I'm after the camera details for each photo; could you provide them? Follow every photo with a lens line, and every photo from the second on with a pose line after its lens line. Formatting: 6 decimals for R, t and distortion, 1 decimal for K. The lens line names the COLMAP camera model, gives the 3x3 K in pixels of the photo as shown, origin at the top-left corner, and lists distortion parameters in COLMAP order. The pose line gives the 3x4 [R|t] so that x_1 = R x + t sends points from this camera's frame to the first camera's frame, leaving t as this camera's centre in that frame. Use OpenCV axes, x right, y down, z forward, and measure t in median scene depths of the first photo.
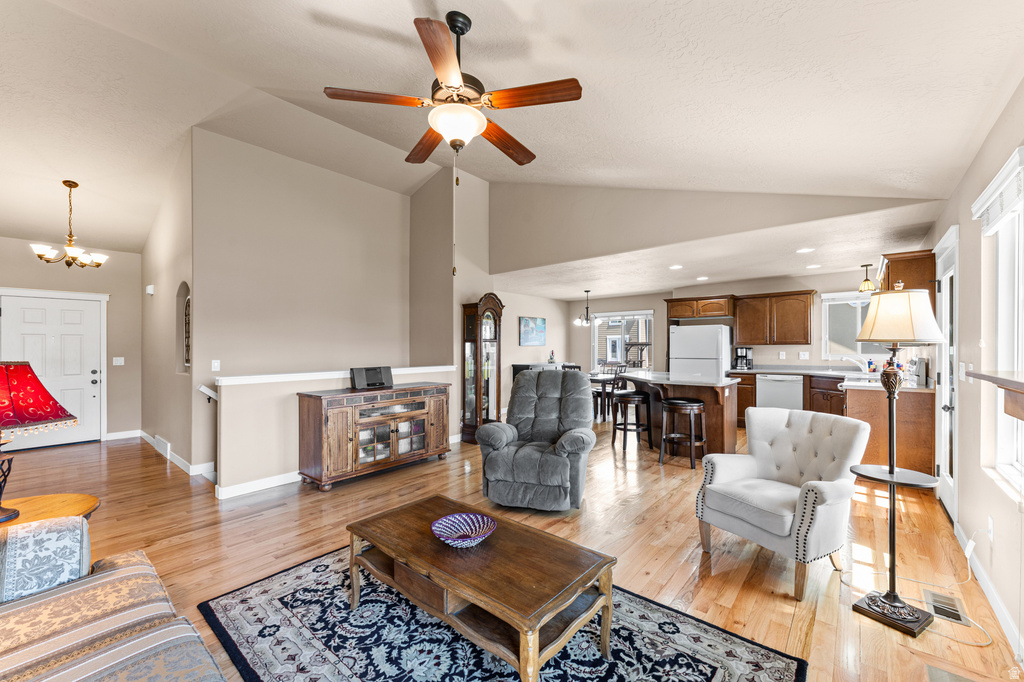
lens RADIAL K [[408.3, 0, 516.8], [0, 408.3, 350.2], [0, 0, 1]] dist [-0.000057, 0.000083]
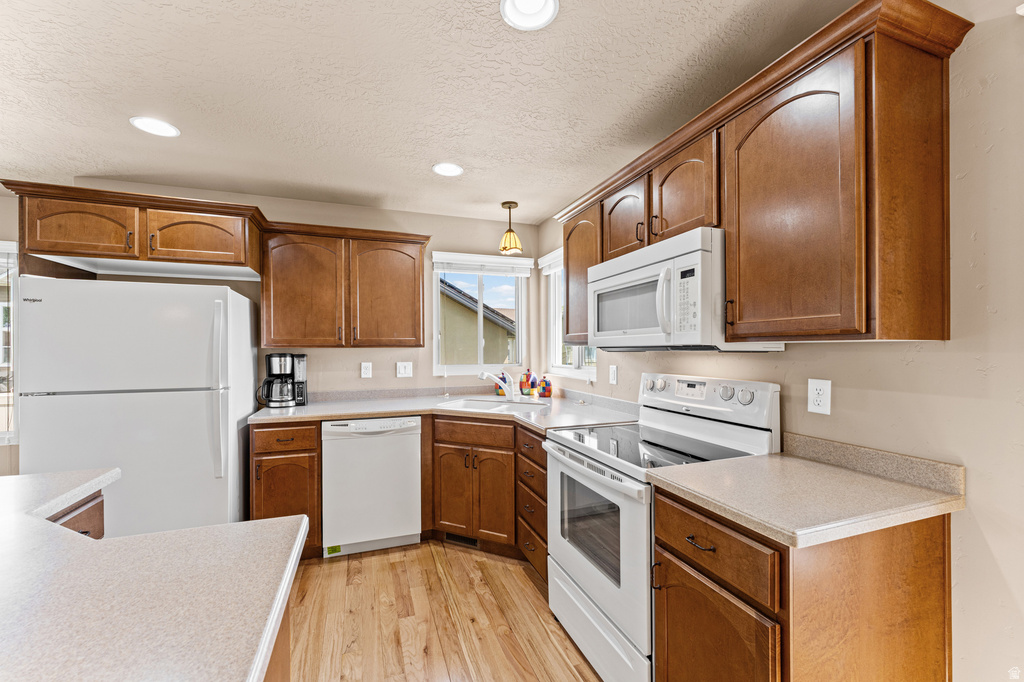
lens RADIAL K [[408.3, 0, 509.8], [0, 408.3, 349.5], [0, 0, 1]] dist [-0.000057, 0.000083]
pose [[0.510303, 0.006649, 0.859969, 0.989325], [0.004823, 0.999932, -0.010593, -0.016430], [-0.859981, 0.009553, 0.510236, 1.863168]]
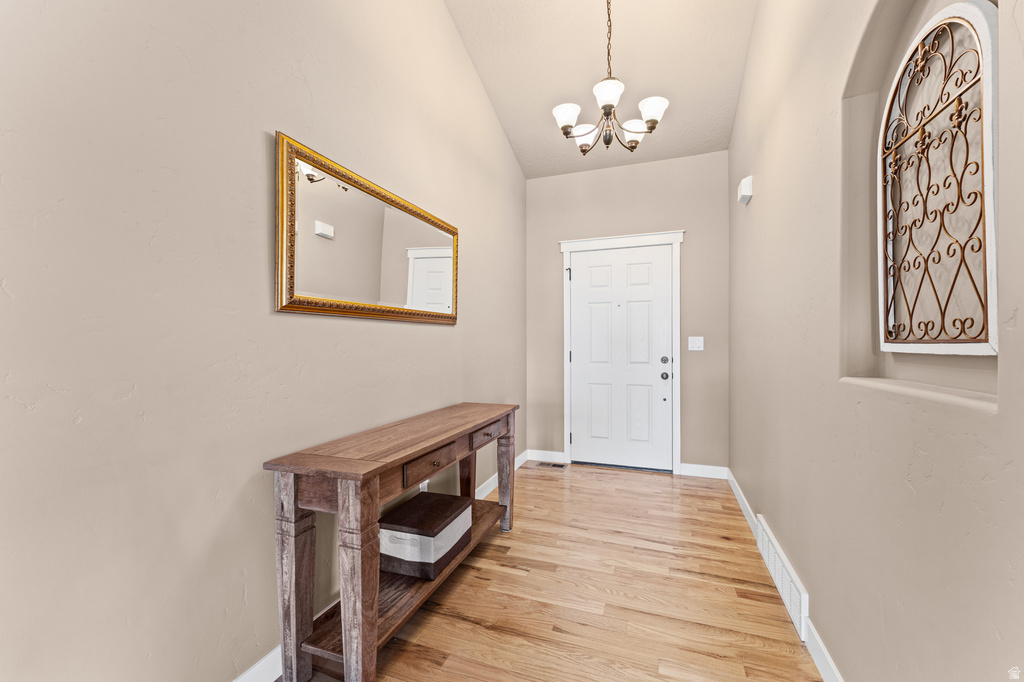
lens RADIAL K [[408.3, 0, 512.0], [0, 408.3, 324.7], [0, 0, 1]] dist [-0.000057, 0.000083]
pose [[0.342454, -0.026845, -0.939151, -1.358045], [-0.017391, 0.999239, -0.034904, 0.065089], [0.939374, 0.028286, 0.341727, 1.454673]]
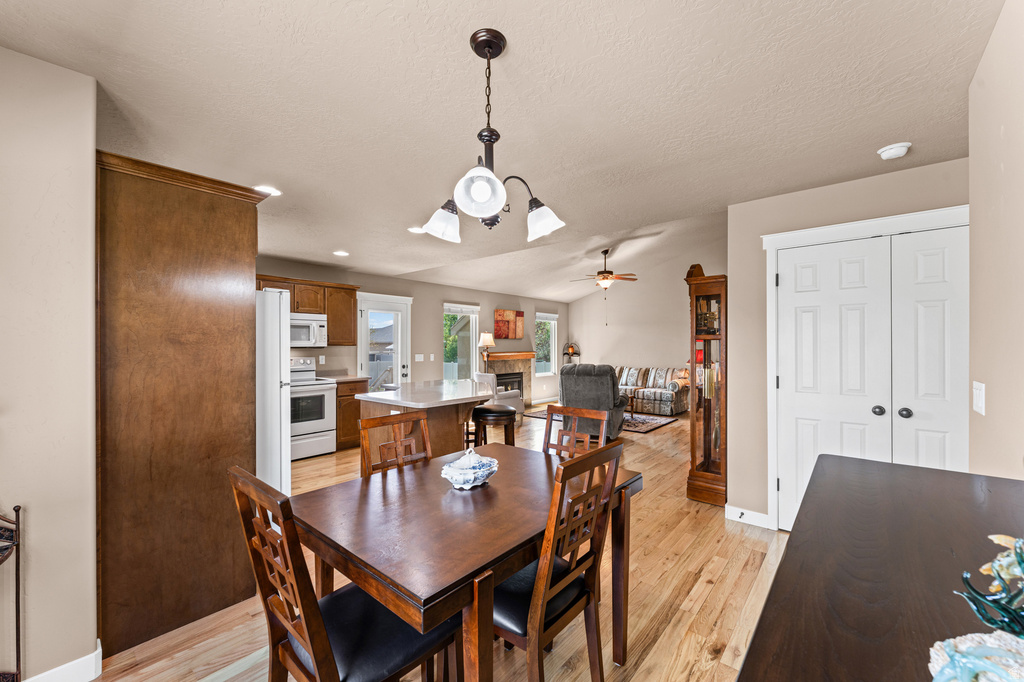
lens RADIAL K [[408.3, 0, 502.4], [0, 408.3, 341.9], [0, 0, 1]] dist [-0.000057, 0.000083]
pose [[-0.999682, 0.004679, 0.024784, 0.612579], [0.004745, 0.999985, 0.002636, -0.058975], [-0.024771, 0.002753, -0.999689, 4.277625]]
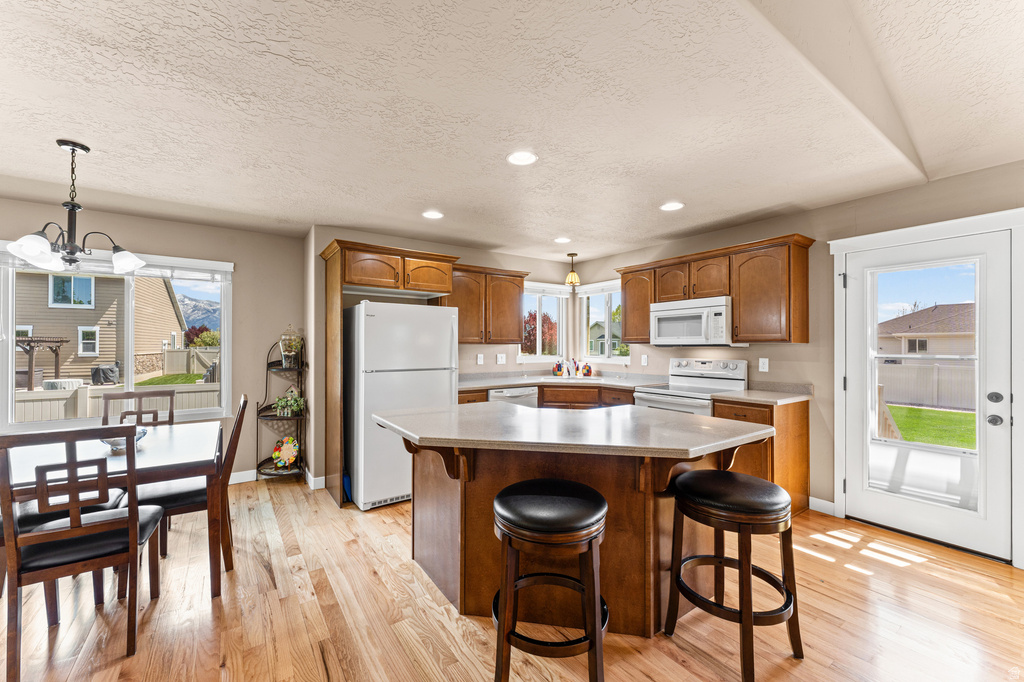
lens RADIAL K [[408.3, 0, 509.4], [0, 408.3, 344.1], [0, 0, 1]] dist [-0.000057, 0.000083]
pose [[0.280955, 0.012759, 0.959636, -0.047050], [0.003644, 0.999890, -0.014361, -0.009581], [-0.959714, 0.007531, 0.280877, 2.287400]]
